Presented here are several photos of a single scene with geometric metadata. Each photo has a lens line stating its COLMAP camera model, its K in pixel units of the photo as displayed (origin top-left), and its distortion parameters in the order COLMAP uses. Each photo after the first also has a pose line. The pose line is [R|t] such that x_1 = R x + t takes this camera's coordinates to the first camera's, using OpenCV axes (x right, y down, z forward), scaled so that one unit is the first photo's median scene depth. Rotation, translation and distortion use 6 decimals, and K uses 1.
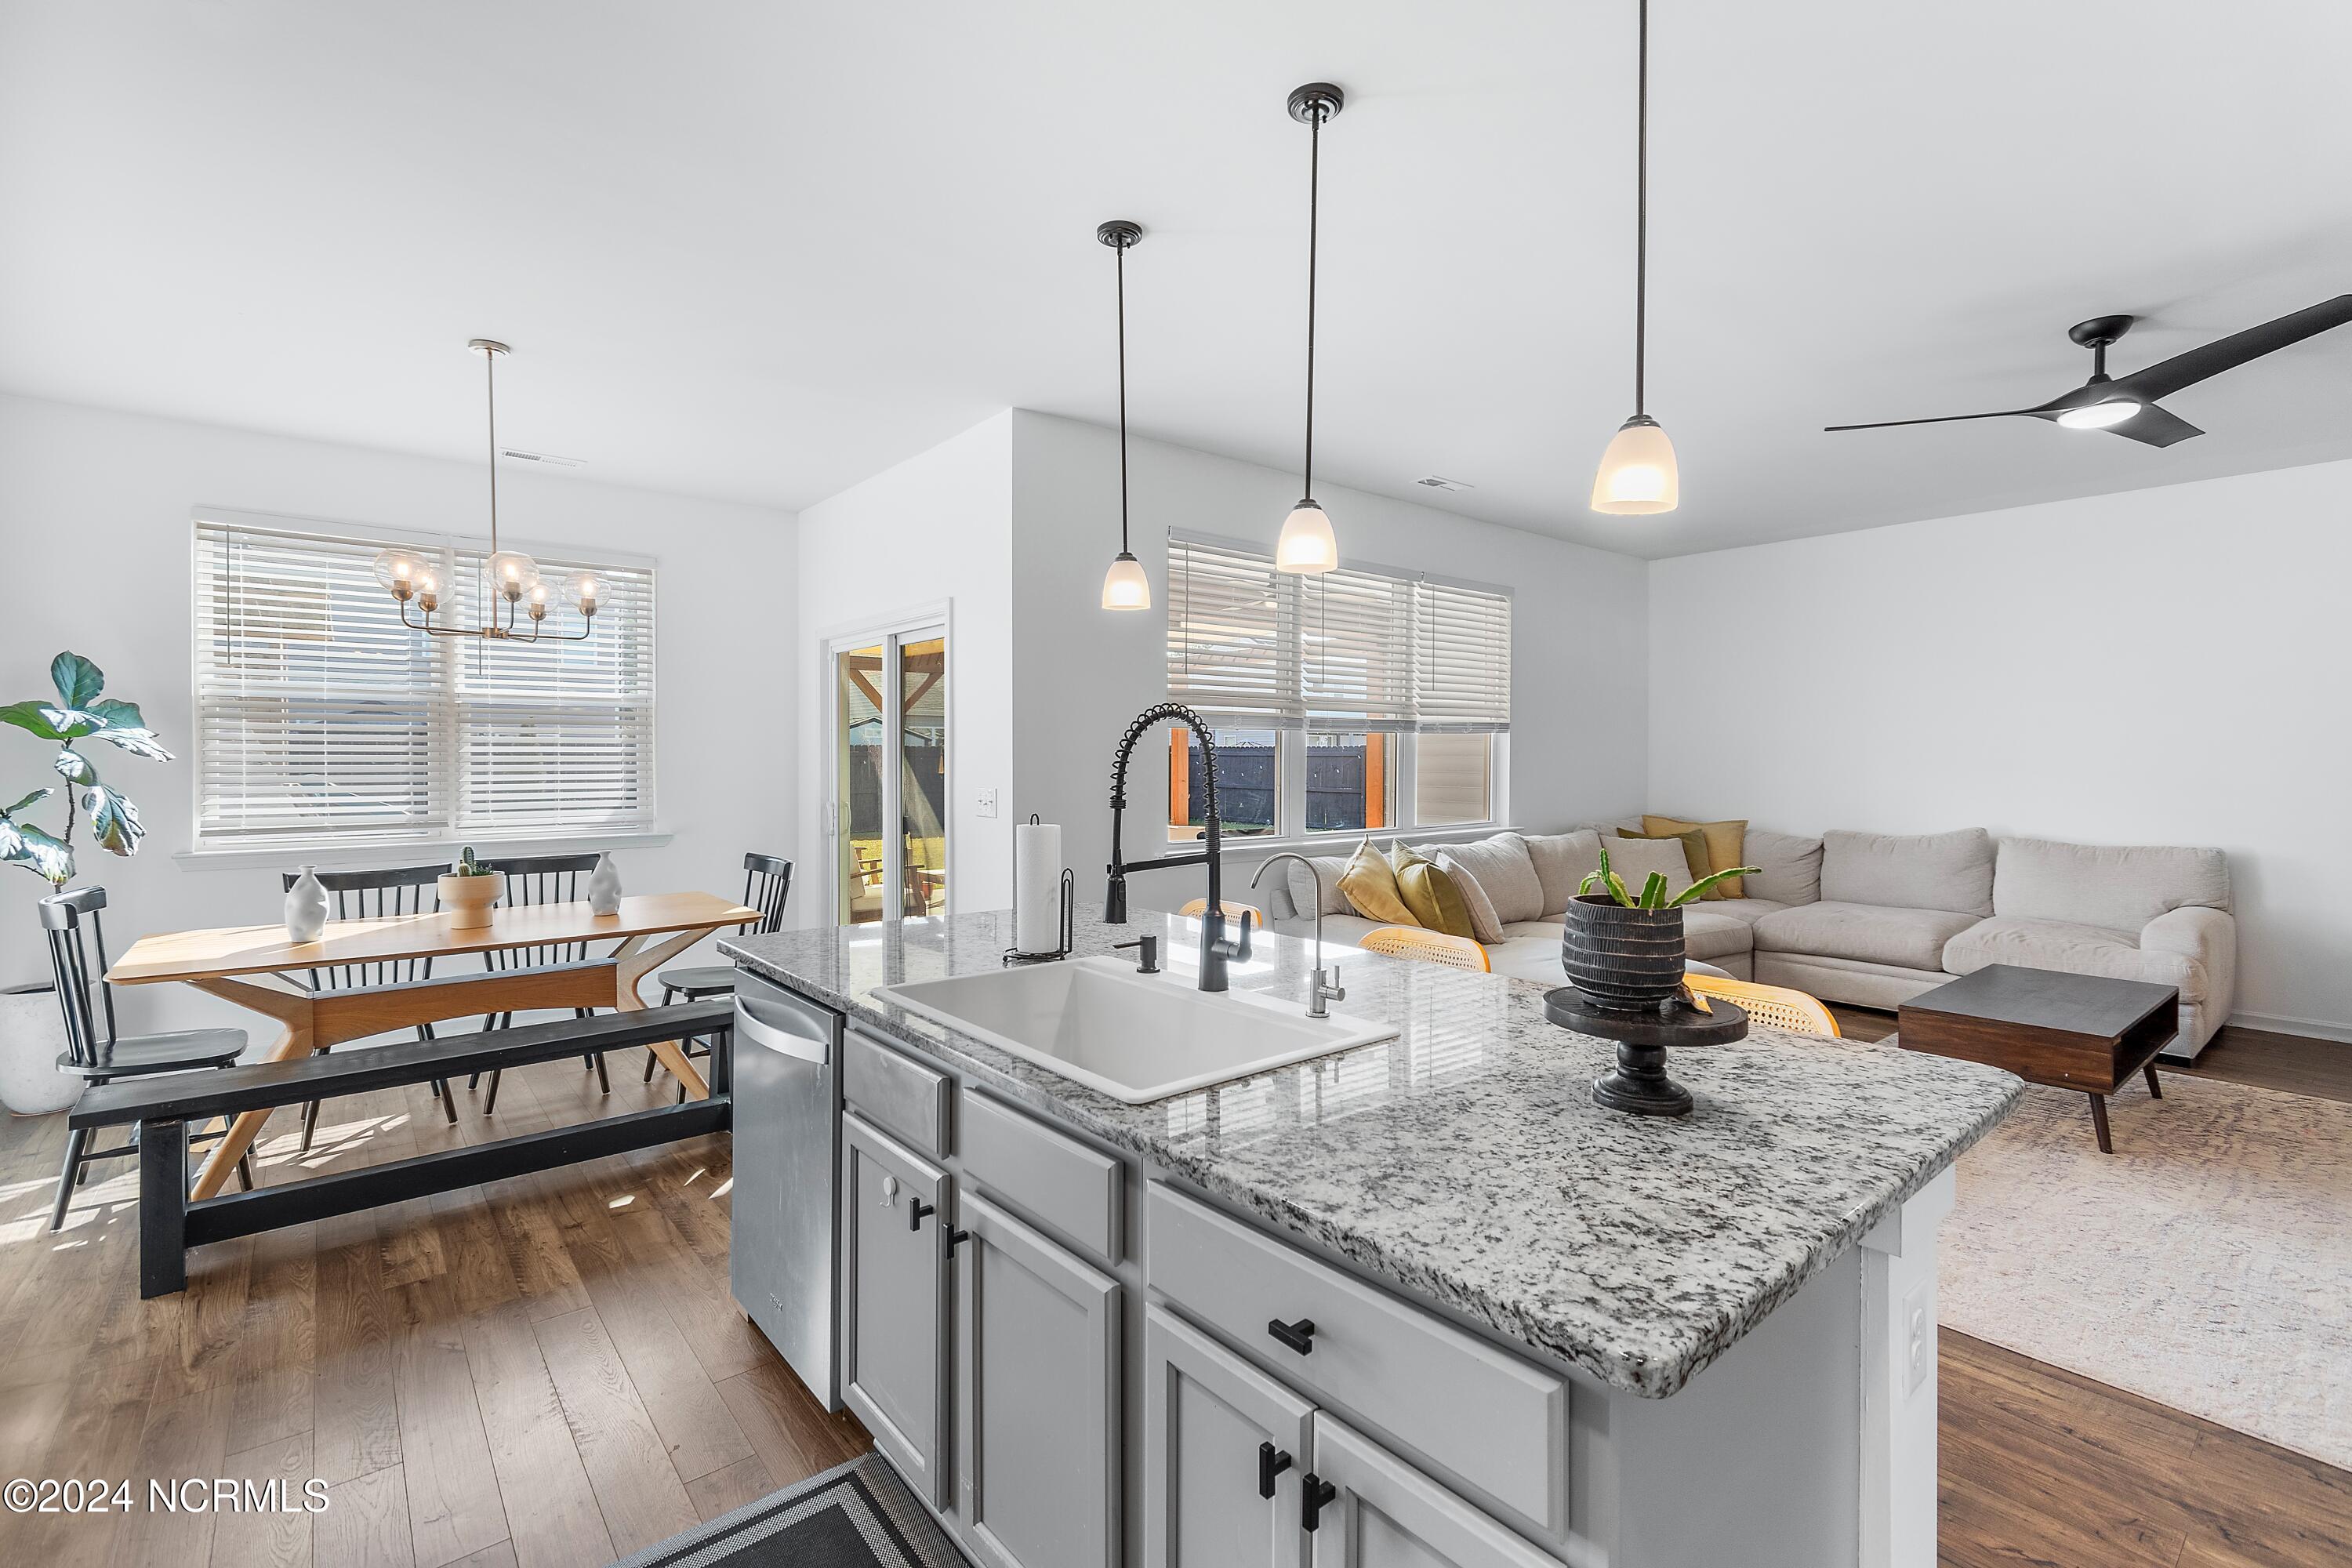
lens RADIAL K [[1045.7, 0, 1173.4], [0, 1045.7, 766.7], [0, 0, 1]] dist [0.002685, -0.001990]
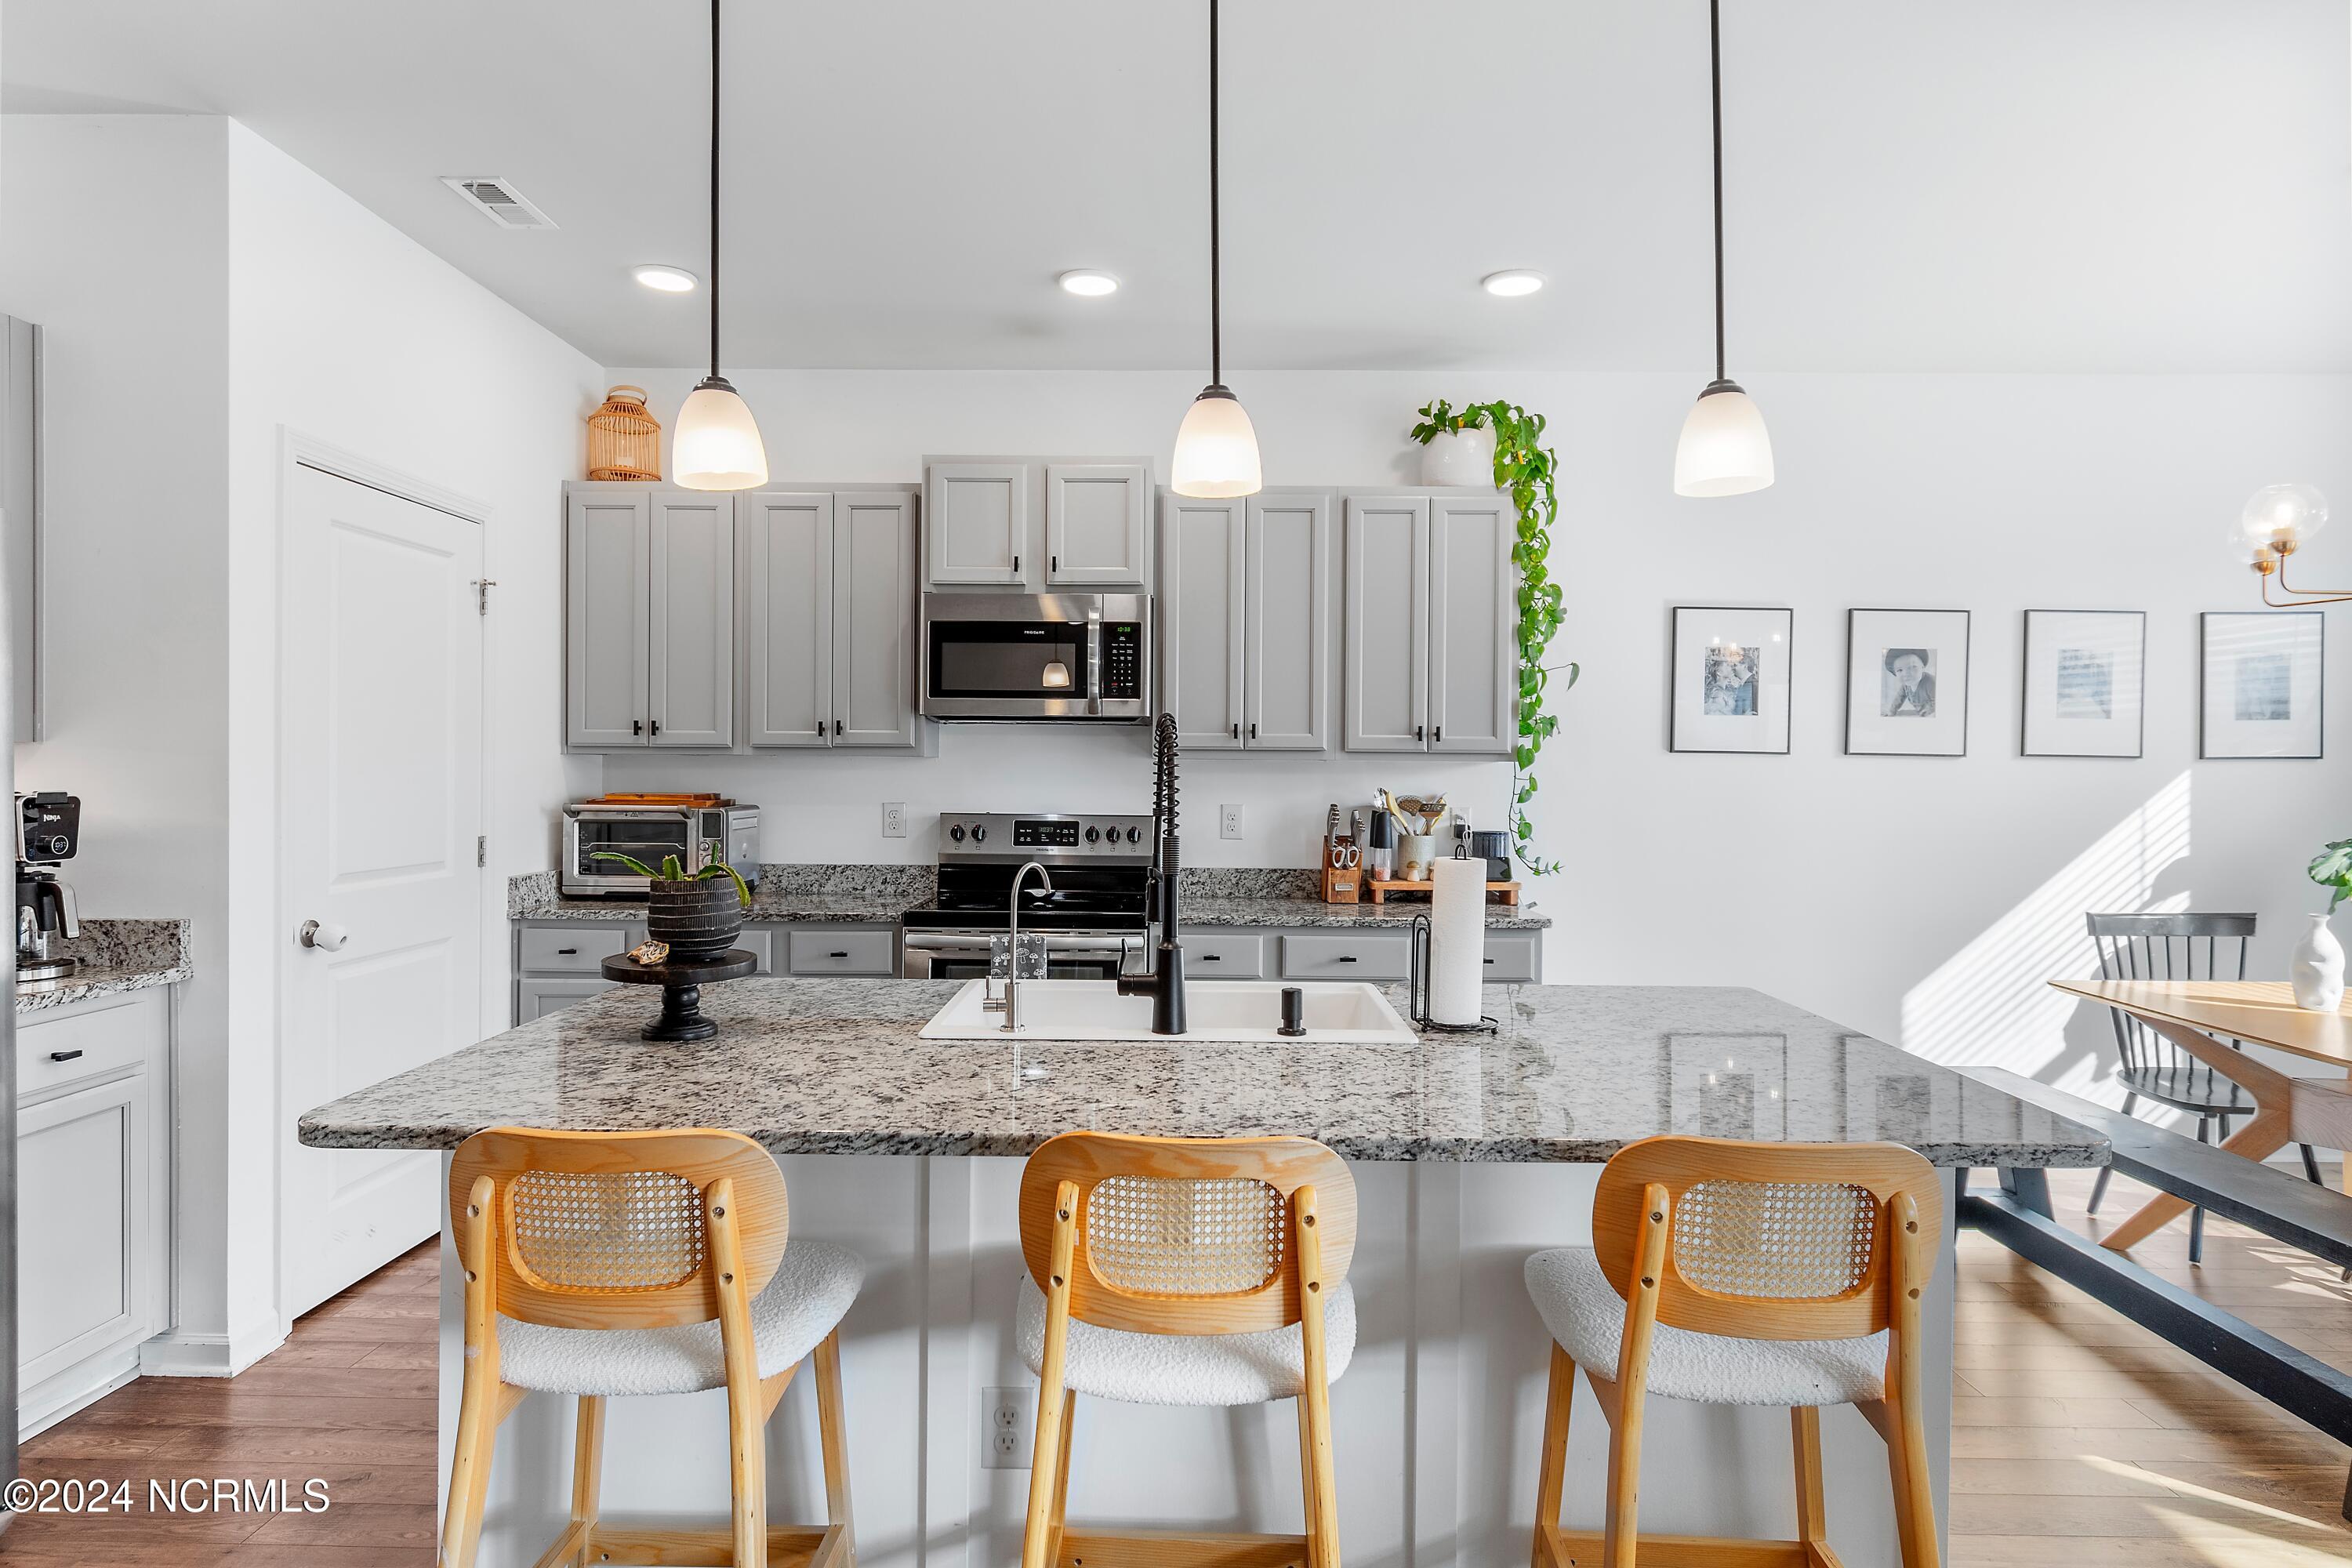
lens RADIAL K [[1333.5, 0, 1164.8], [0, 1333.5, 774.8], [0, 0, 1]] dist [0.004200, -0.010946]
pose [[-0.644586, 0.000347, -0.764532, 0.419370], [-0.015938, 0.999776, 0.013891, -0.009581], [0.764366, 0.021140, -0.644437, 0.793423]]
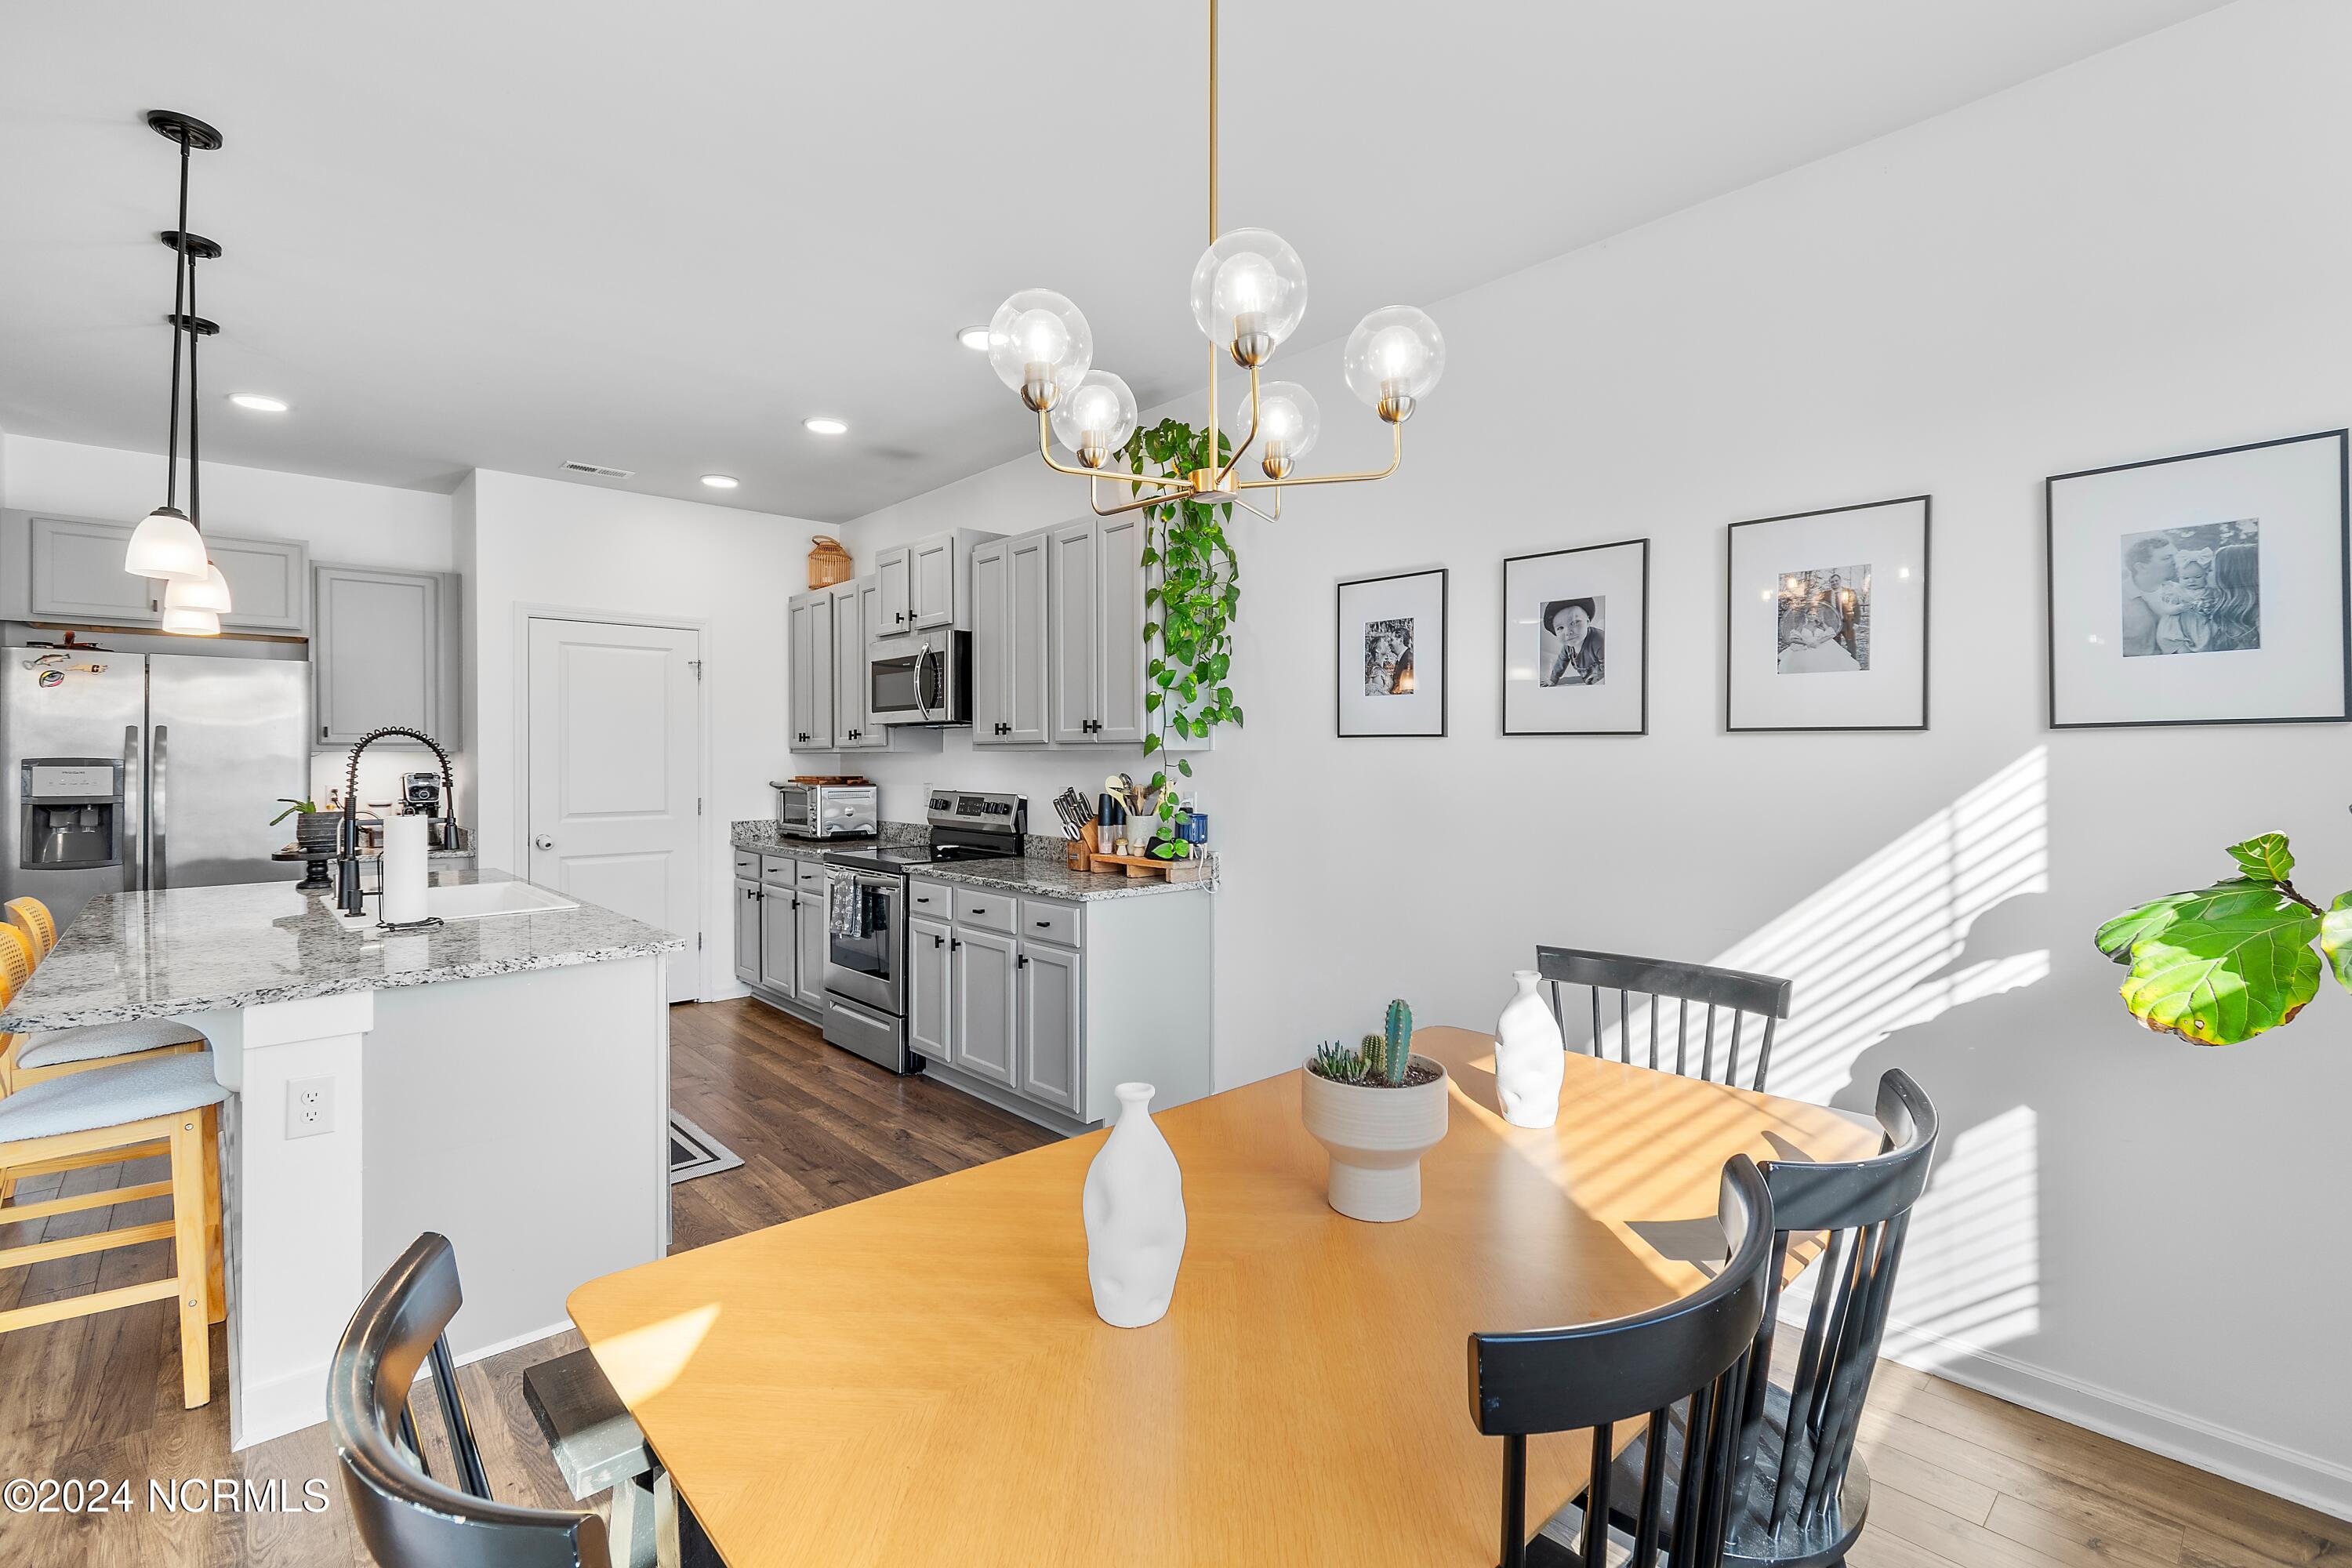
lens RADIAL K [[1045.7, 0, 1180.5], [0, 1045.7, 761.0], [0, 0, 1]] dist [0.002685, -0.001990]
pose [[-0.998100, 0.001553, -0.061600, -0.508943], [0.000716, 0.999907, 0.013618, -0.012134], [0.061616, 0.013548, -0.998008, 1.211389]]
